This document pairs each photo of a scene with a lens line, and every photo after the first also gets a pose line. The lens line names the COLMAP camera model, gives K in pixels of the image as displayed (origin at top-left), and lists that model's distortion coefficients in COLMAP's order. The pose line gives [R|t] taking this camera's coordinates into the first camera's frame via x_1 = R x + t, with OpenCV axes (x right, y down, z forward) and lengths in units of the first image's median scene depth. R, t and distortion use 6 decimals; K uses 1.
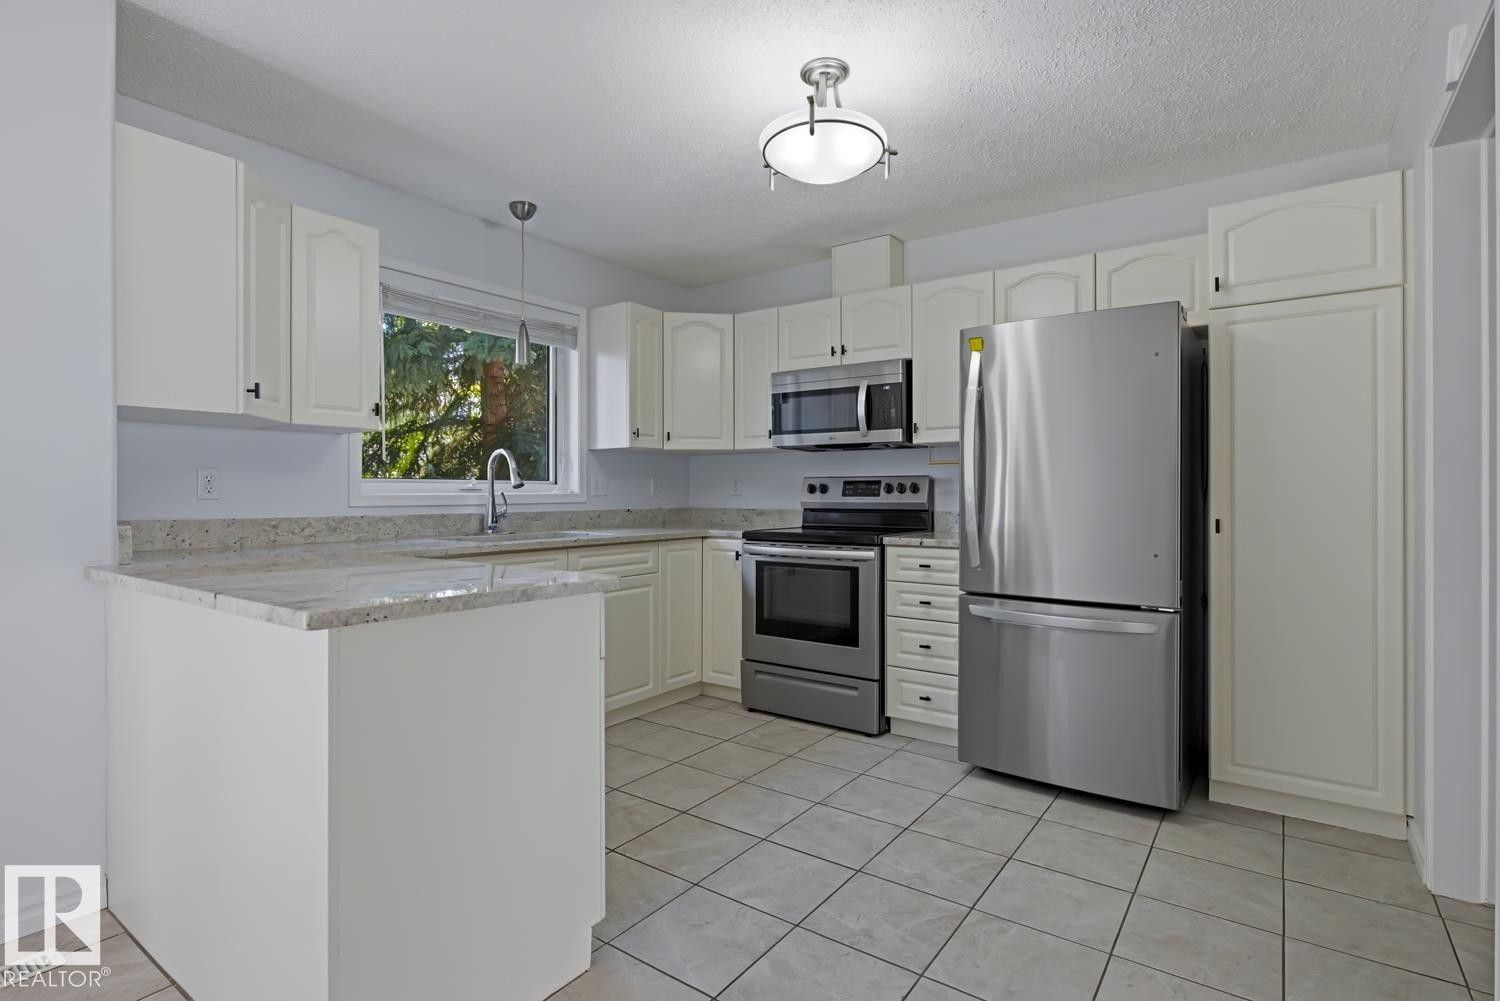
lens RADIAL K [[738.8, 0, 756.6], [0, 738.8, 491.8], [0, 0, 1]] dist [-0.000646, -0.000743]
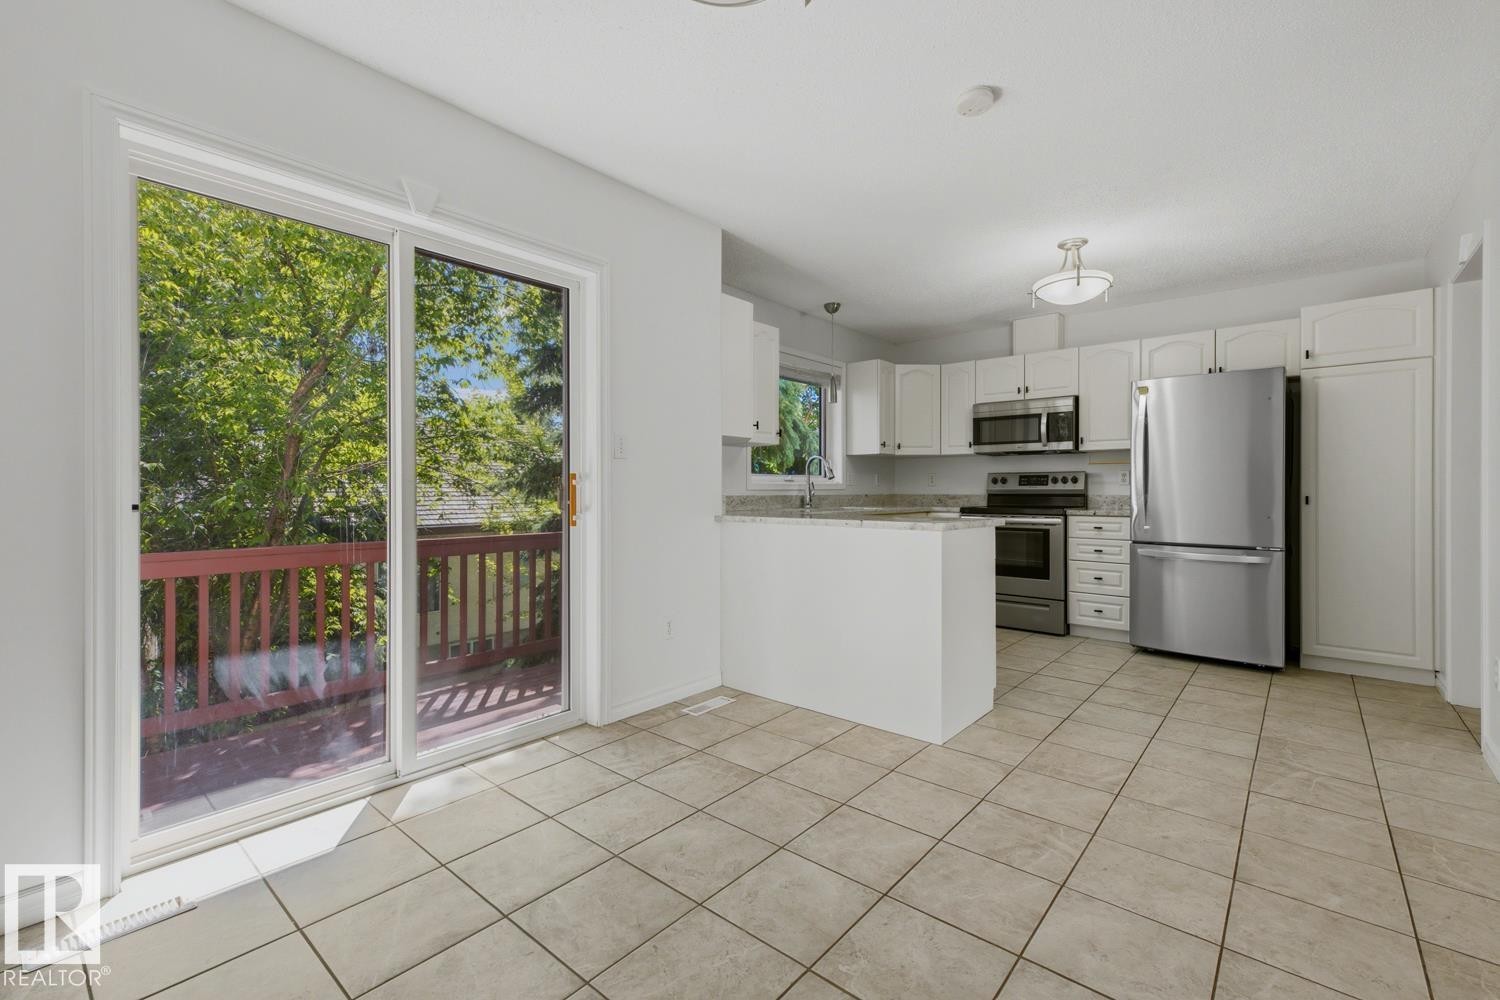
lens RADIAL K [[644.0, 0, 753.2], [0, 644.0, 489.8], [0, 0, 1]] dist [0.016905, -0.000274]
pose [[0.996474, 0.001169, -0.083897, -0.356546], [-0.001260, 0.999999, -0.001039, 0.019246], [0.083895, 0.001141, 0.996474, -0.407390]]
